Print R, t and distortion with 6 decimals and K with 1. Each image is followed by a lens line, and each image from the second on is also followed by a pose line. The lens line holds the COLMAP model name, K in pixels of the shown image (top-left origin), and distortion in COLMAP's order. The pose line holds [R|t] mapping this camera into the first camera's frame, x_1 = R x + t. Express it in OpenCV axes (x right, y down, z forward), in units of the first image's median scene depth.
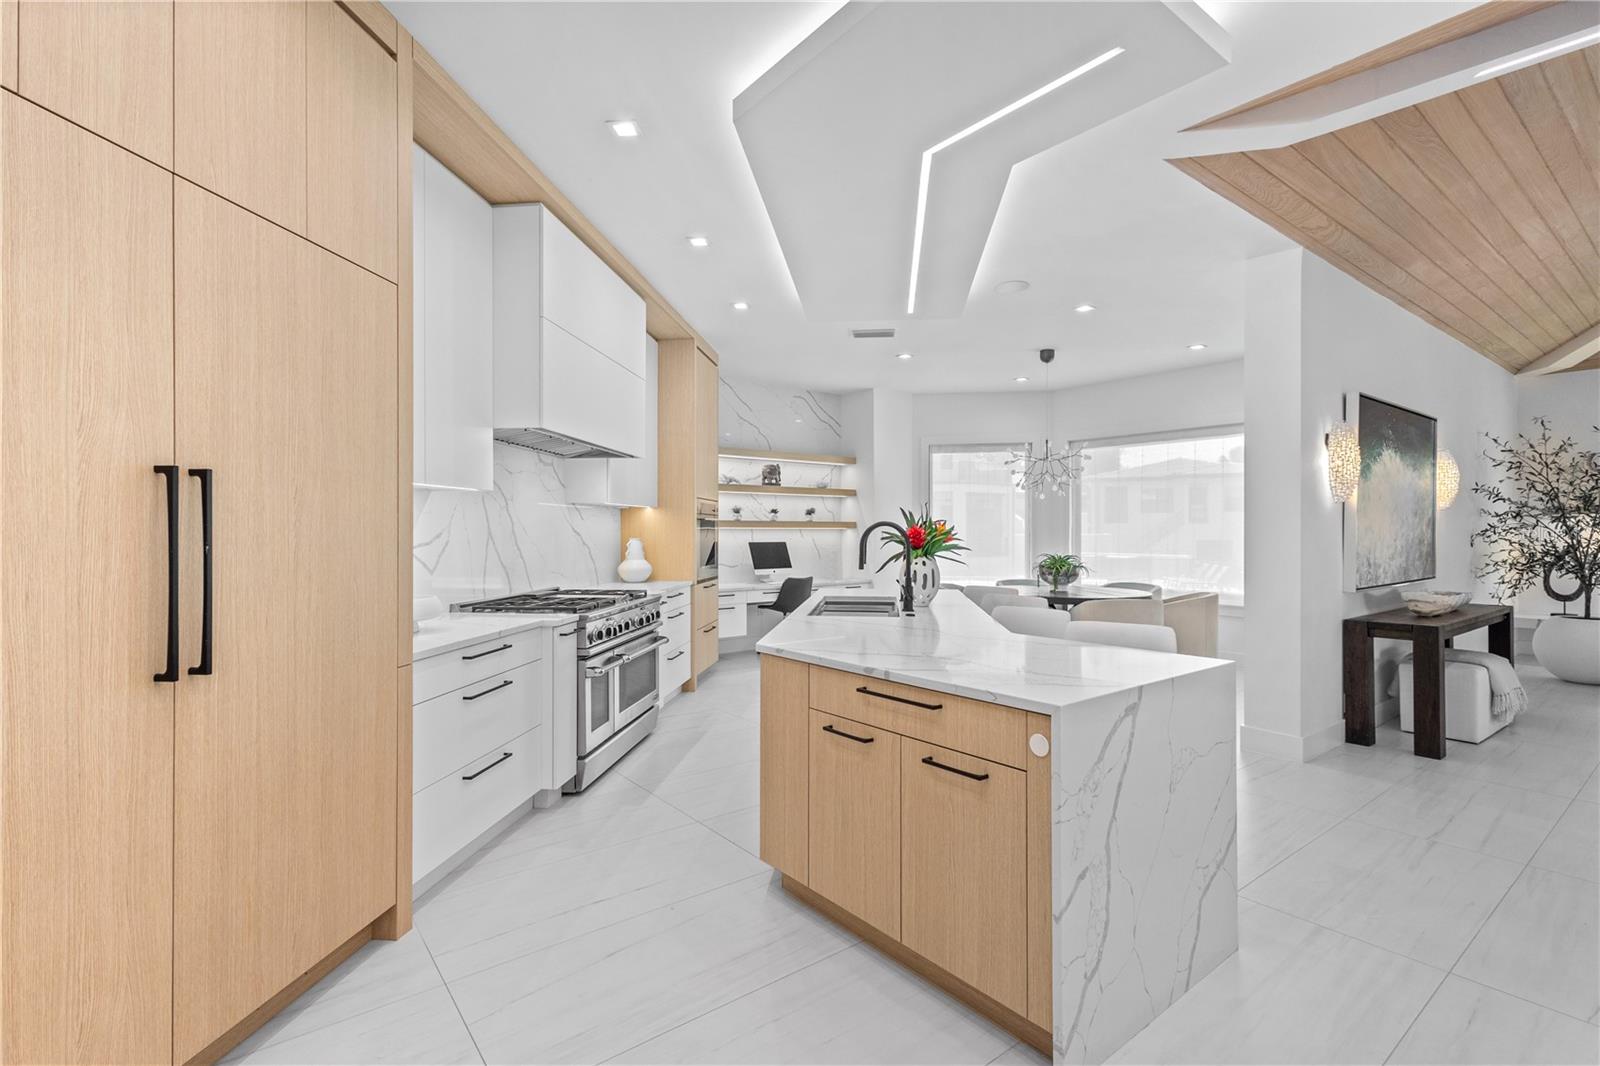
lens RADIAL K [[742.7, 0, 805.3], [0, 742.7, 530.4], [0, 0, 1]] dist [0.007481, -0.000055]
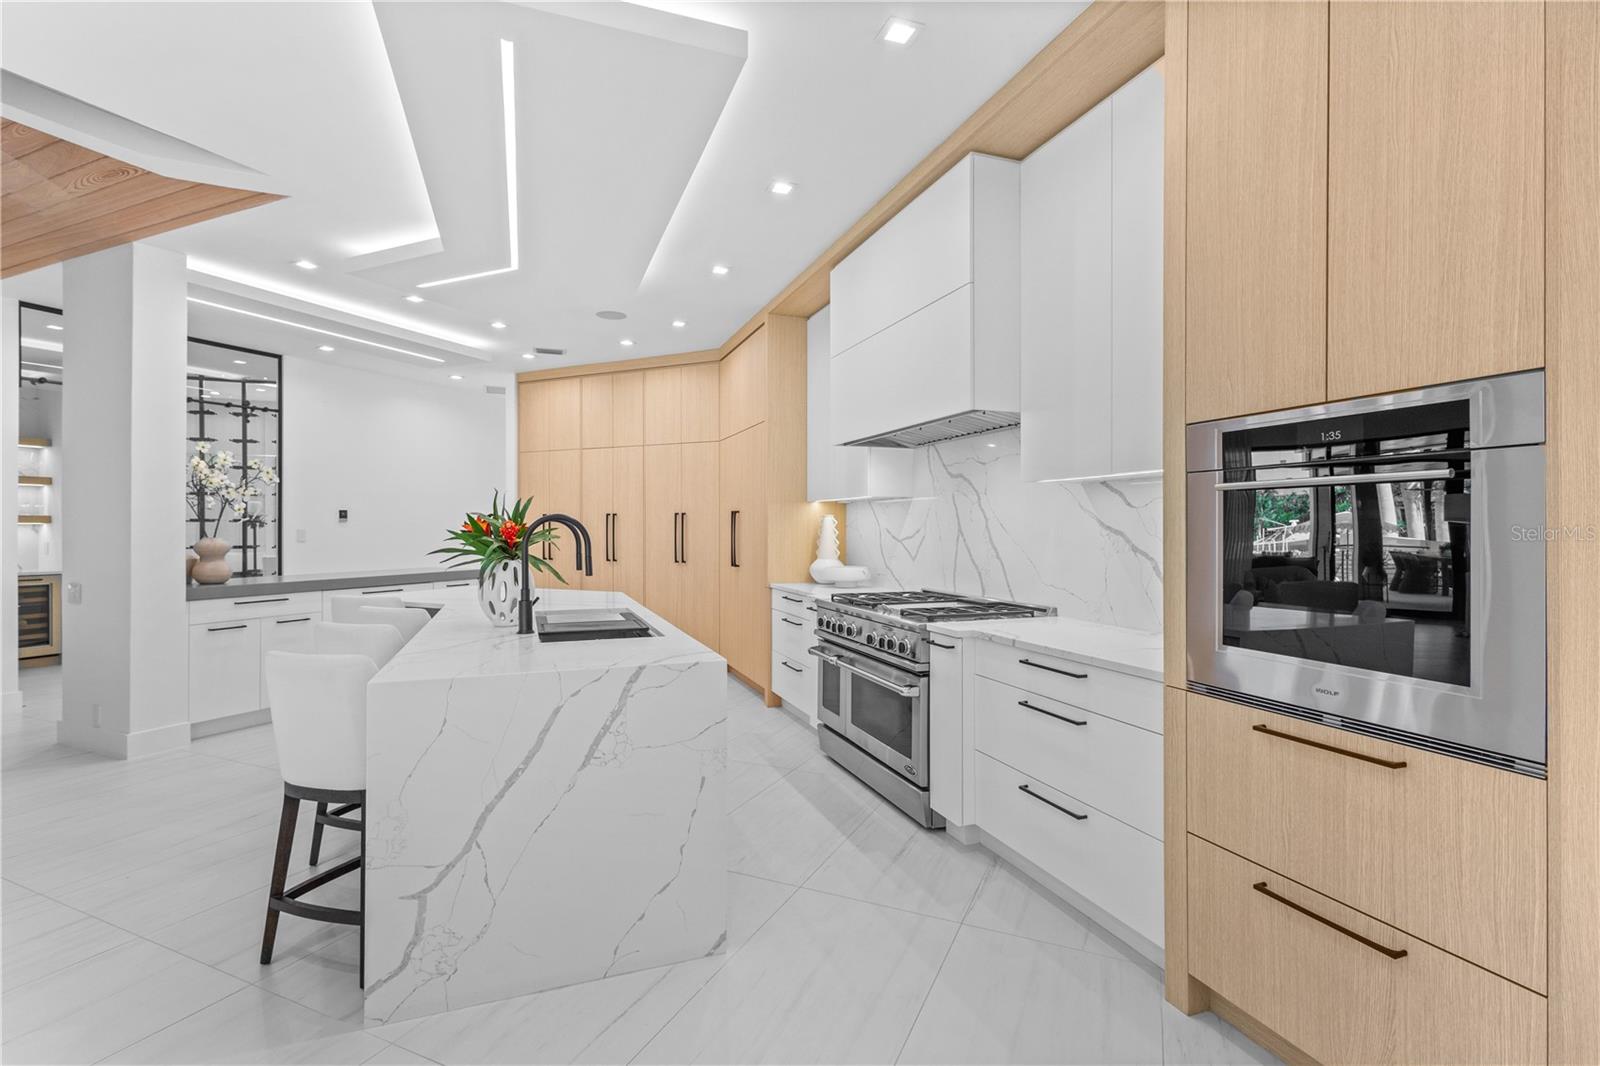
lens RADIAL K [[742.7, 0, 805.3], [0, 742.7, 530.4], [0, 0, 1]] dist [0.007481, -0.000055]
pose [[-0.889305, 0.000296, -0.457315, 0.228618], [-0.000160, 1.000000, 0.000957, 0.003887], [0.457315, 0.000924, -0.889304, 1.813562]]
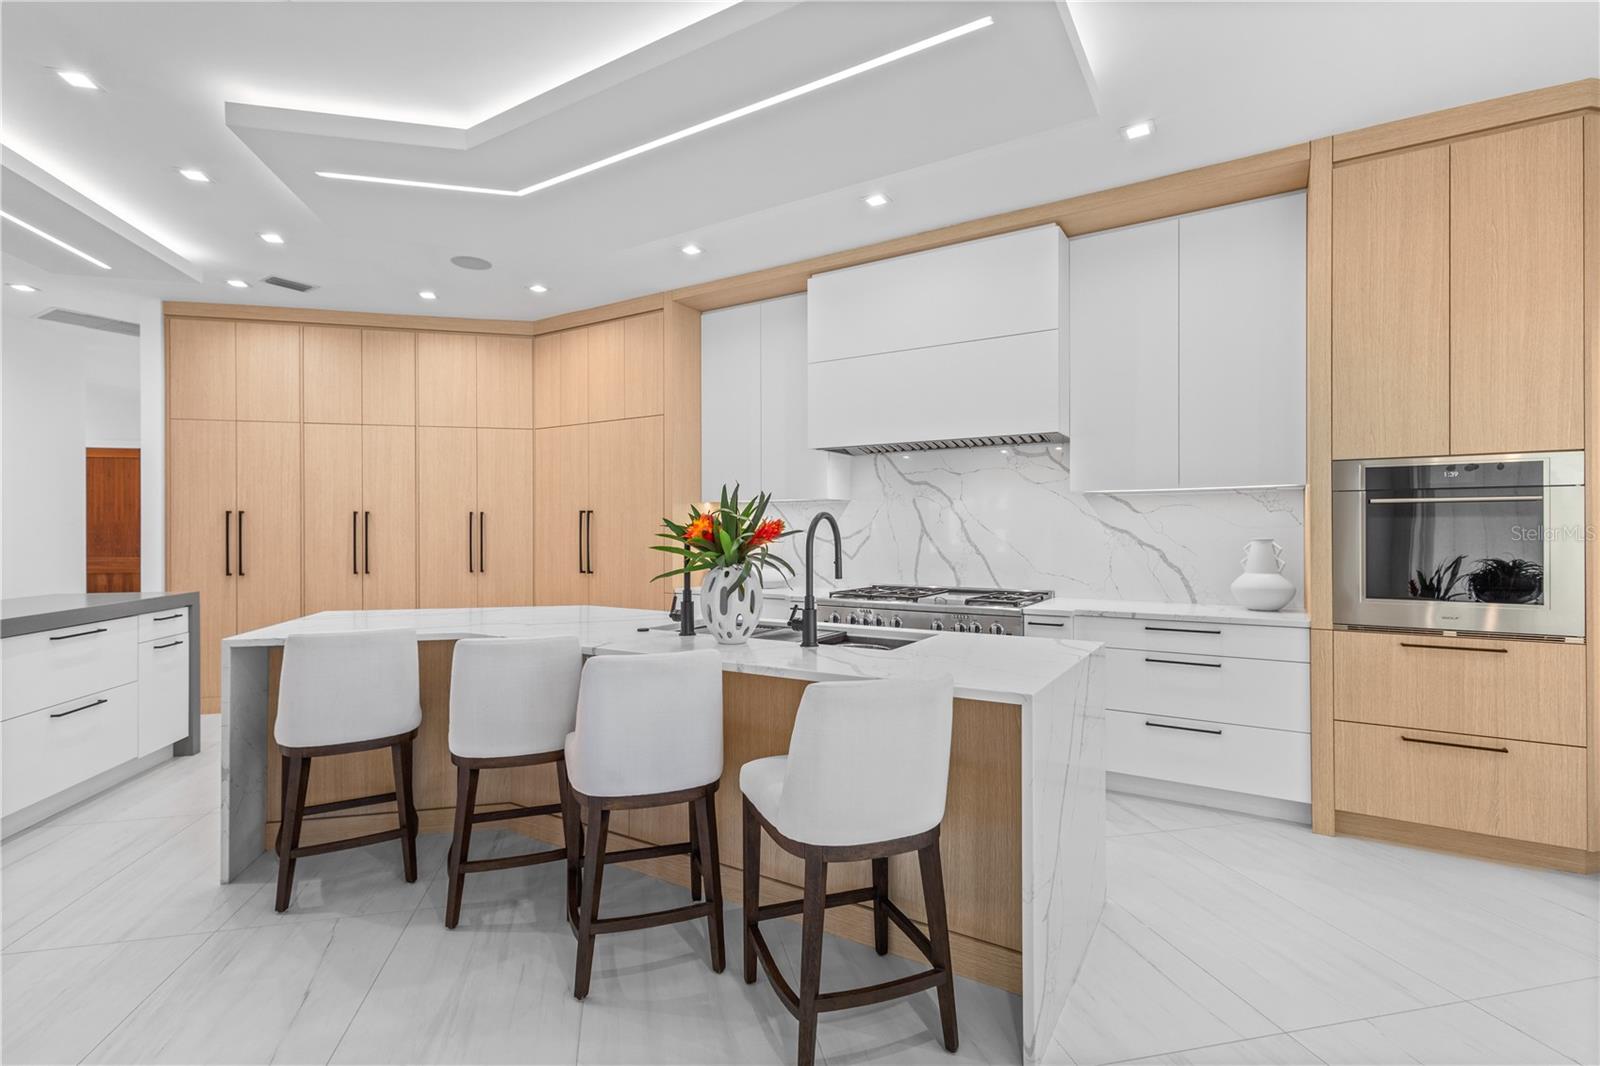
lens RADIAL K [[731.1, 0, 800.0], [0, 731.1, 533.0], [0, 0, 1]] dist [0.002992, 0.000243]
pose [[-0.422616, 0.001461, -0.906308, 0.699019], [0.003243, 0.999995, 0.000099, 0.007681], [0.906303, -0.002897, -0.422619, 1.313482]]
